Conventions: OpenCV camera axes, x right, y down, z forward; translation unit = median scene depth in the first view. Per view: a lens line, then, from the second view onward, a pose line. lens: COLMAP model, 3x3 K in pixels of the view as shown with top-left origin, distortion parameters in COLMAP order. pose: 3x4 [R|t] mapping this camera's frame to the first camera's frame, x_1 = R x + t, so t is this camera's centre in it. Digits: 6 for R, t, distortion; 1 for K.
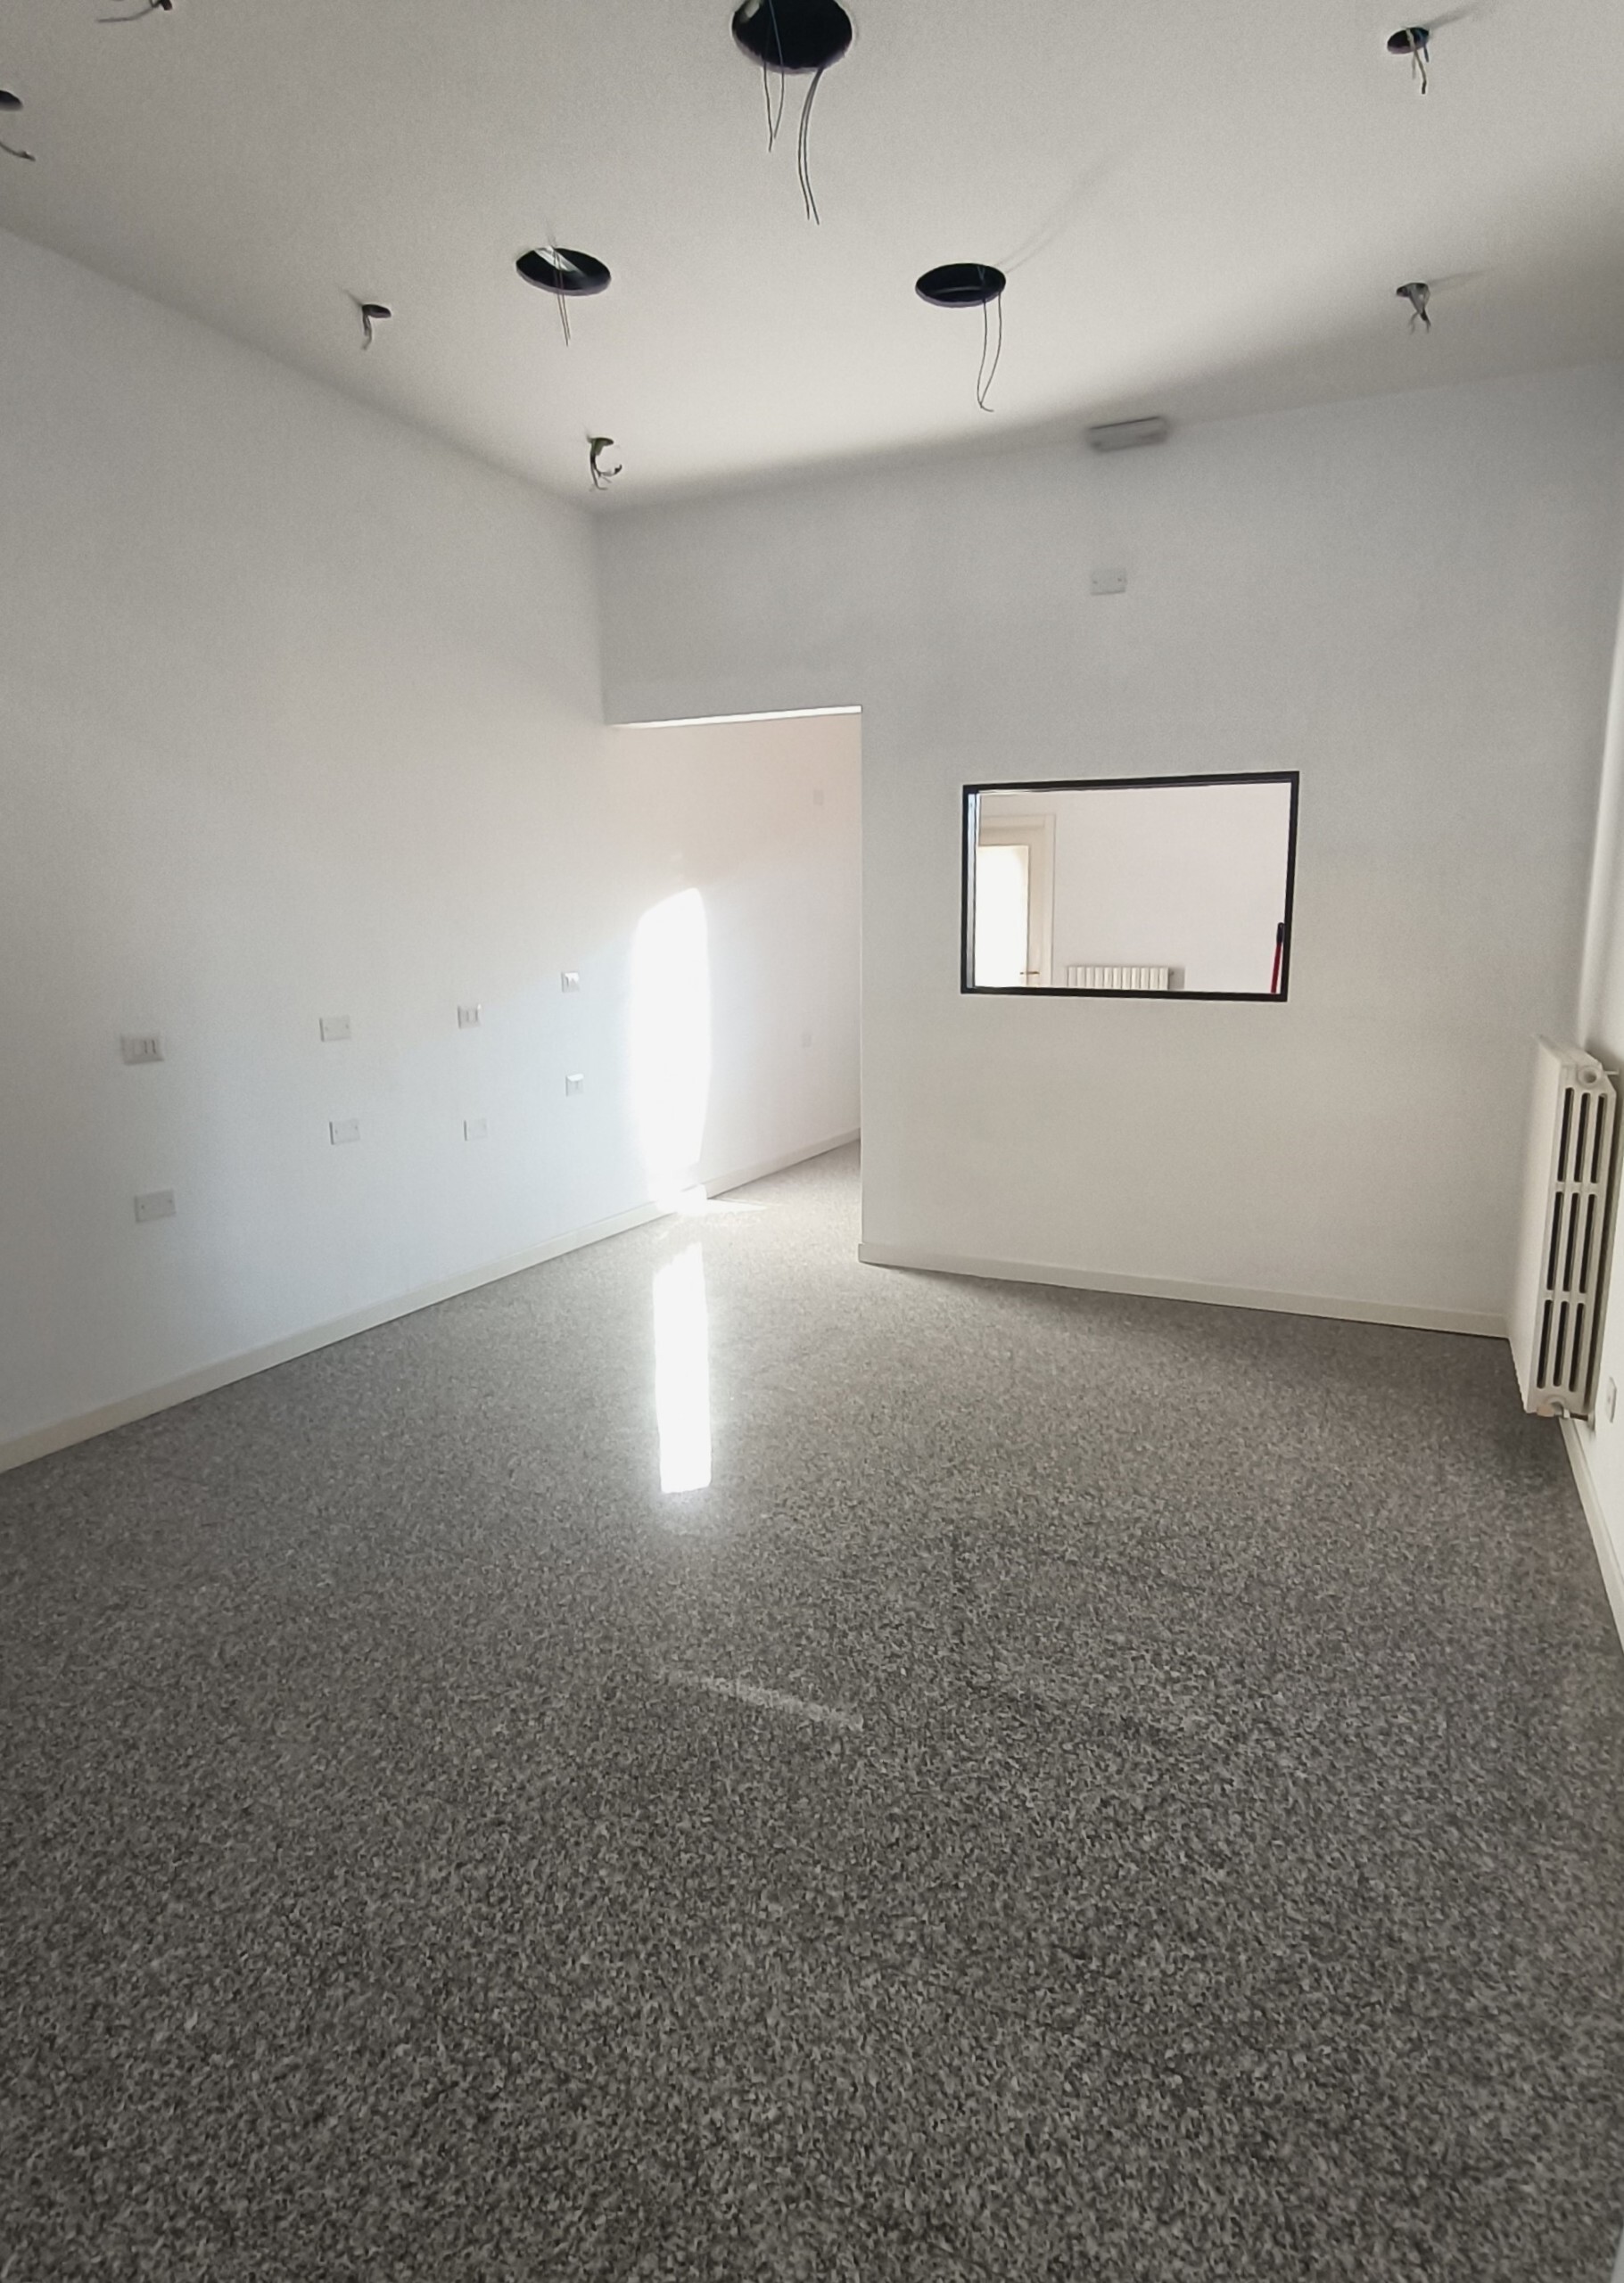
lens RADIAL K [[1254.4, 0, 829.5], [0, 1254.4, 1138.9], [0, 0, 1]] dist [-0.028343, 0.001336]
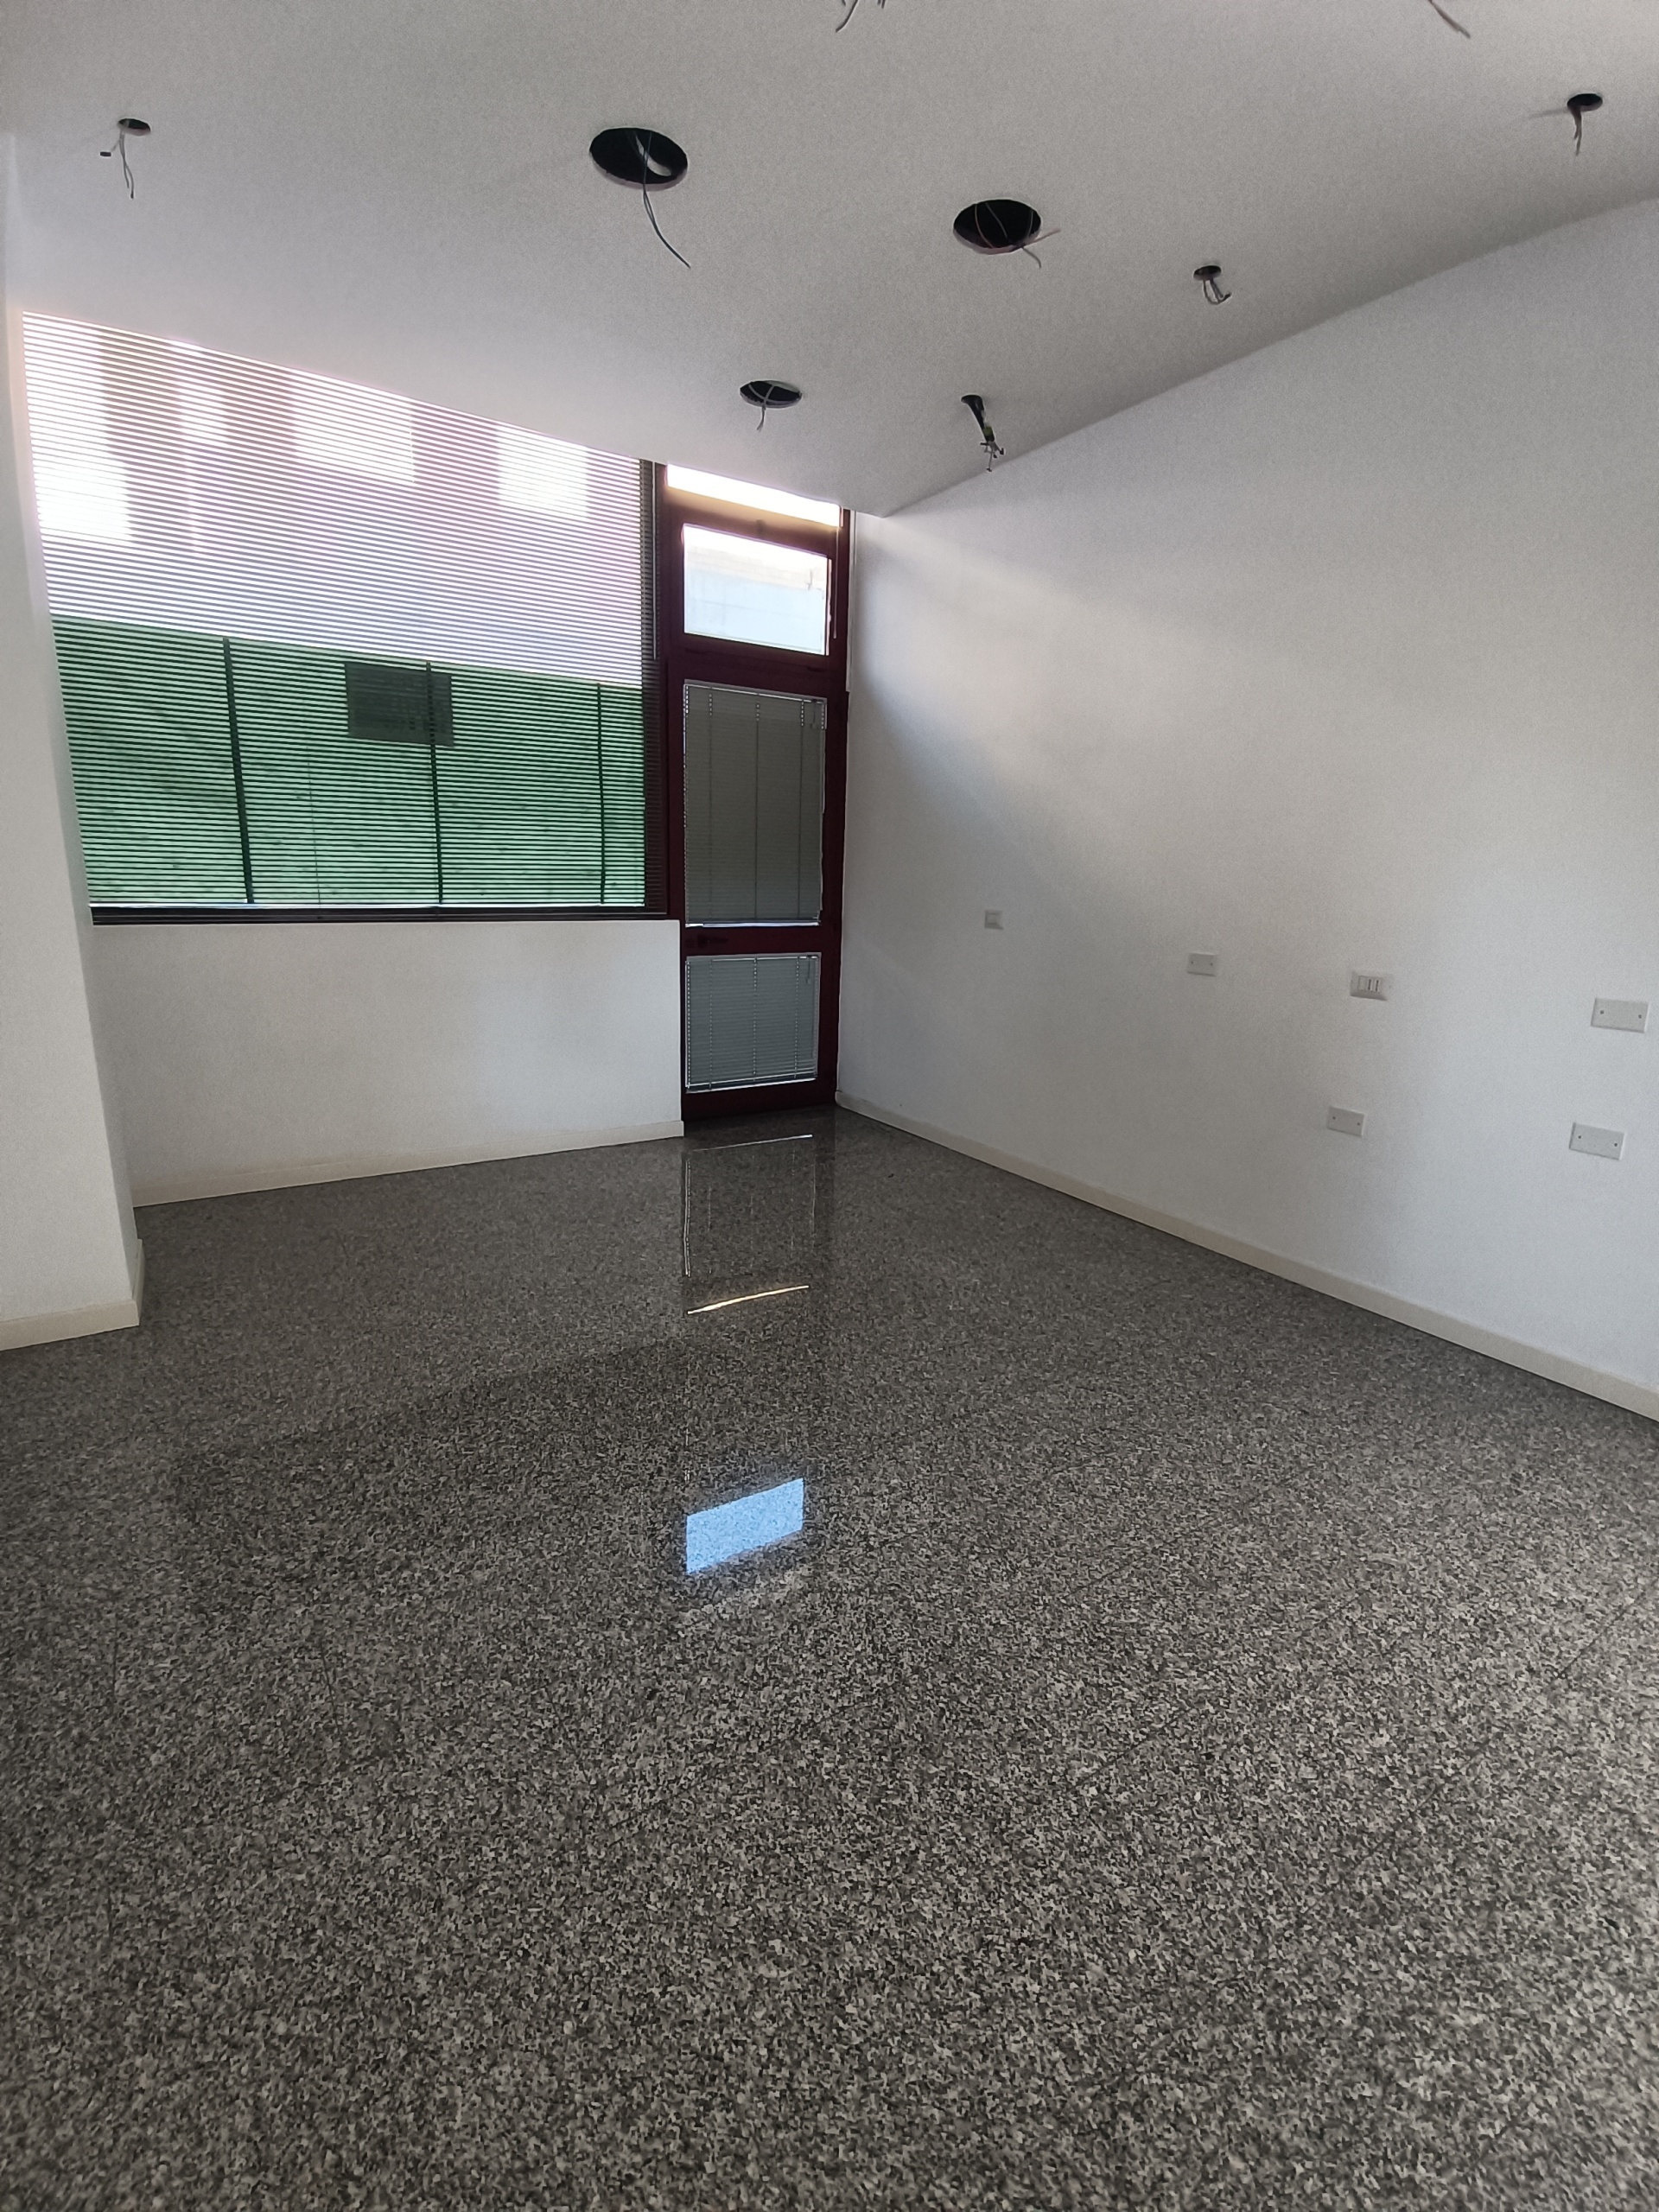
lens RADIAL K [[1004.3, 0, 849.2], [0, 1004.3, 1107.4], [0, 0, 1]] dist [-0.017974, -0.000400]
pose [[-0.523034, 0.183417, -0.832342, 0.576044], [-0.175646, 0.932412, 0.315842, -0.210885], [0.834017, 0.311394, -0.455467, 1.281458]]
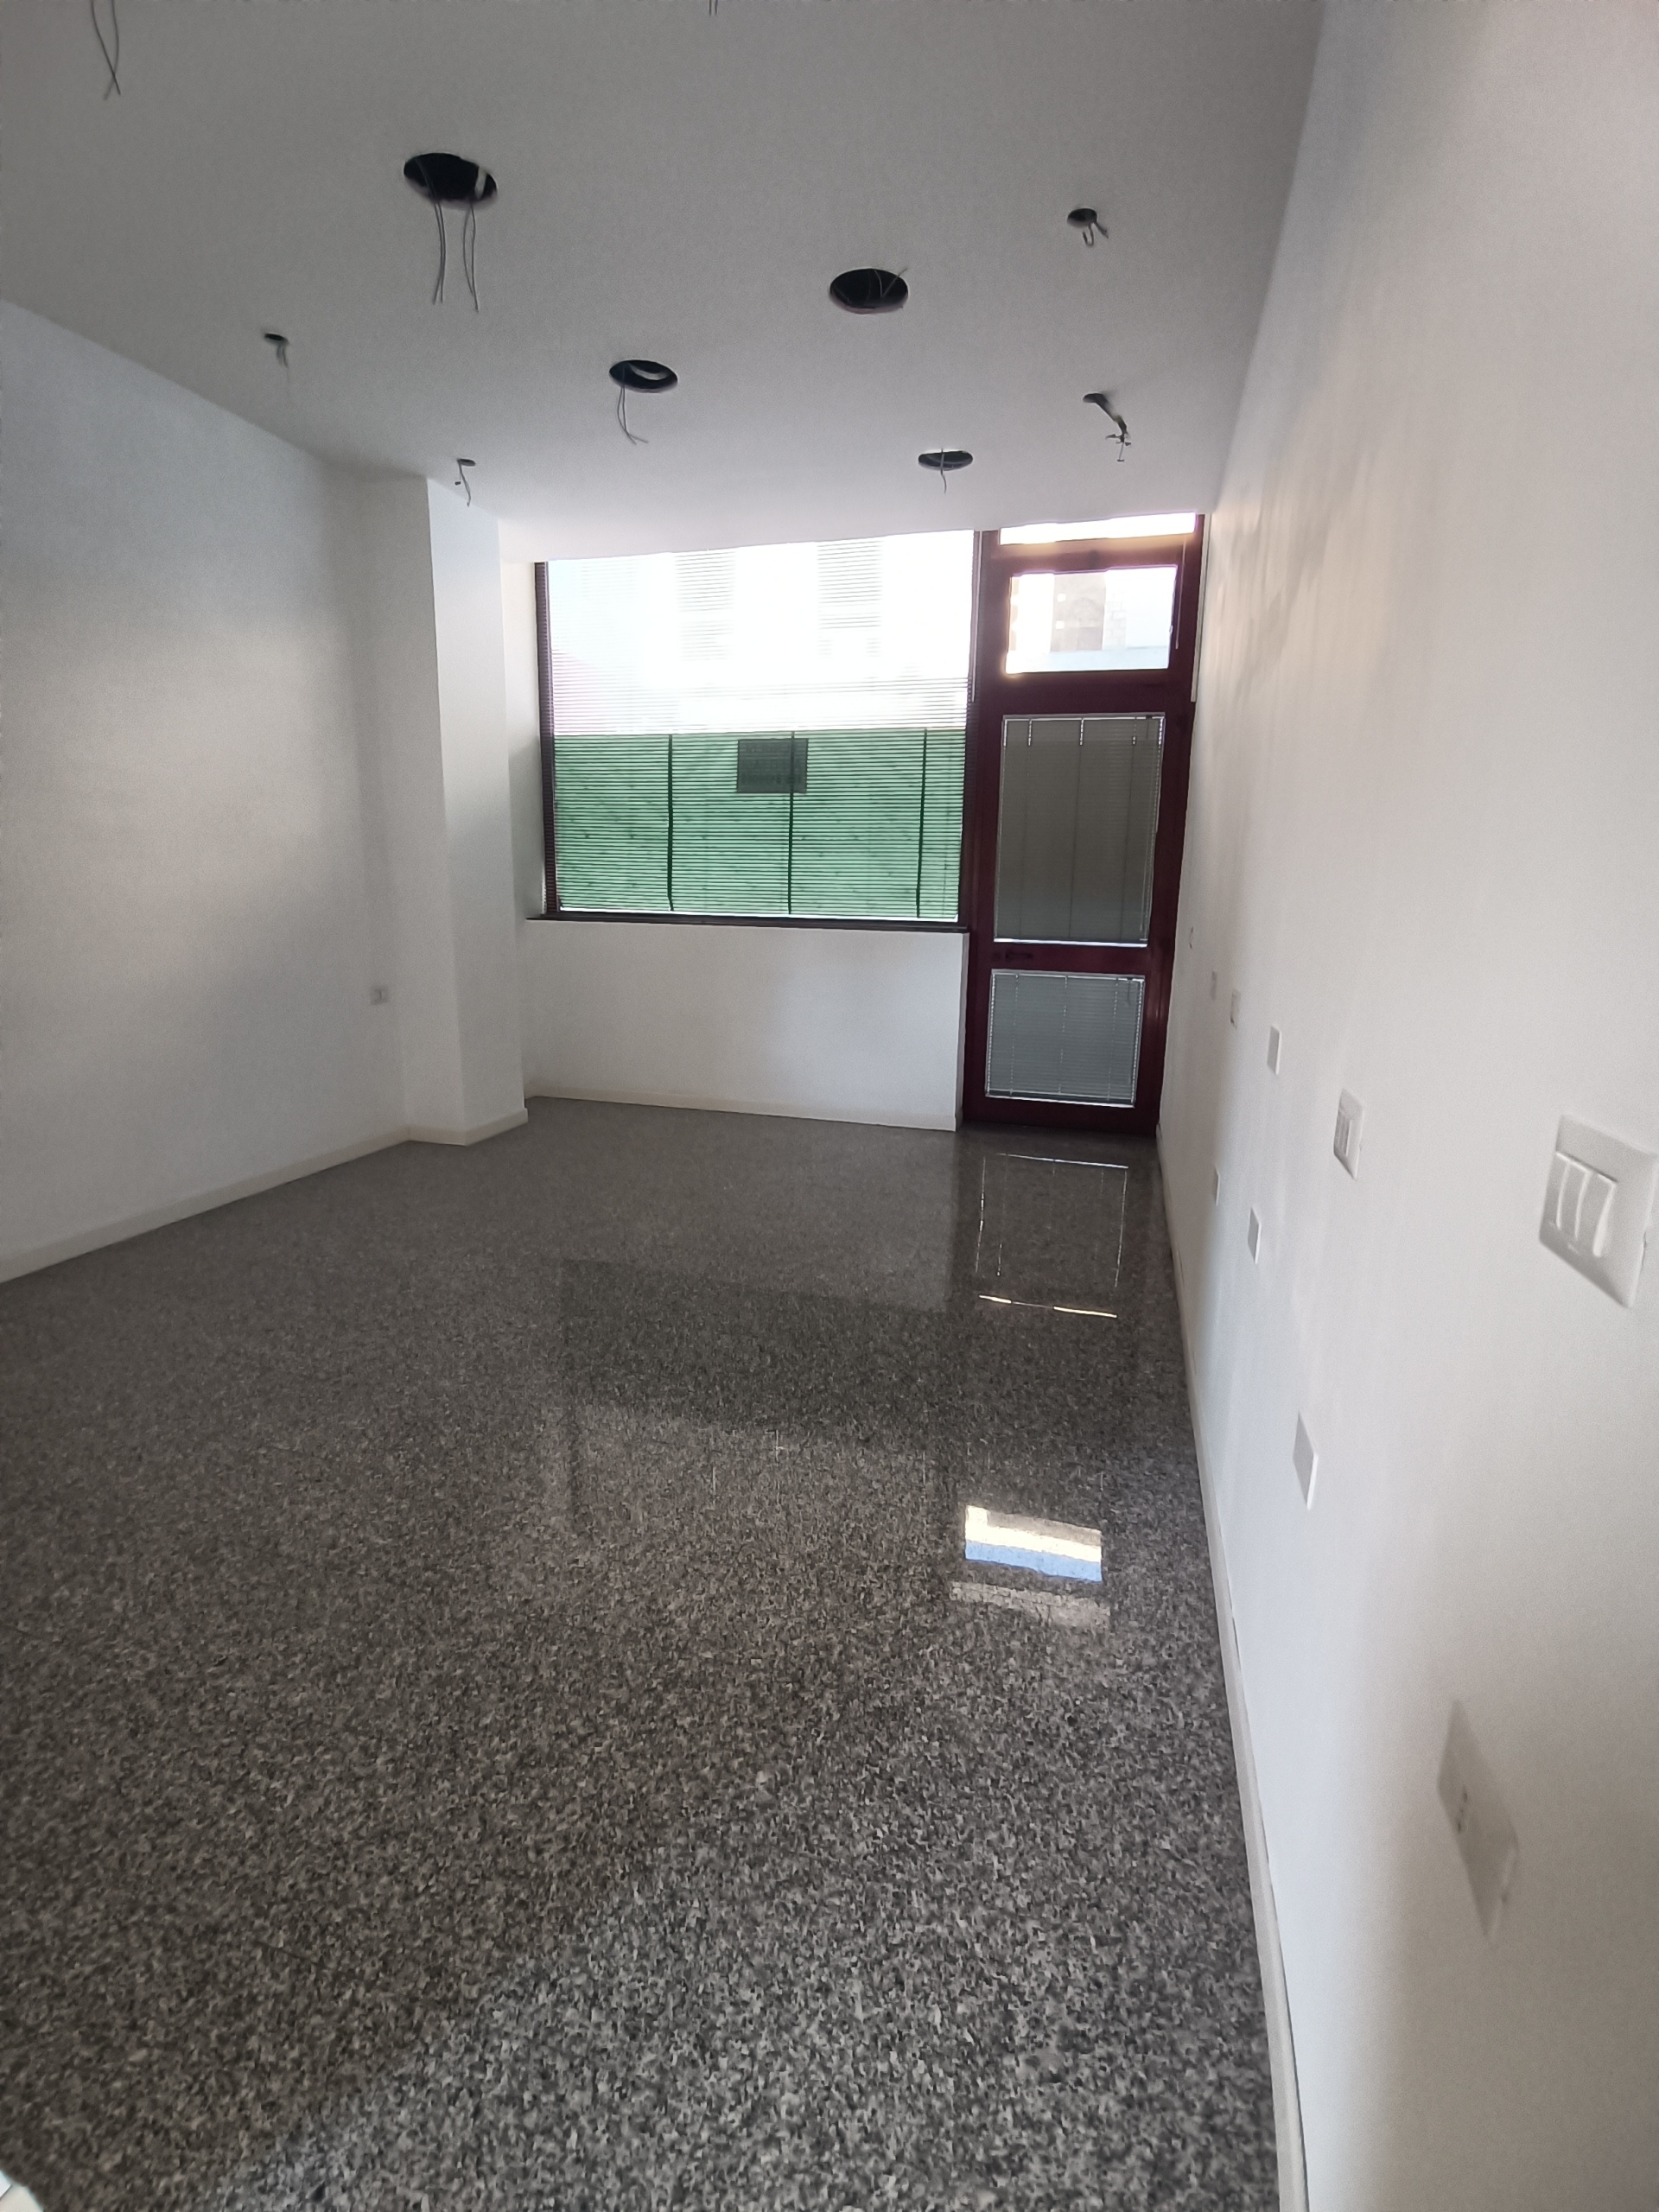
lens RADIAL K [[1004.3, 0, 816.5], [0, 1004.3, 1099.7], [0, 0, 1]] dist [-0.017974, -0.000400]
pose [[-0.986419, 0.010163, -0.163935, -0.176751], [-0.052026, 0.927360, 0.370537, -0.312104], [0.155792, 0.374033, -0.914236, 1.960099]]
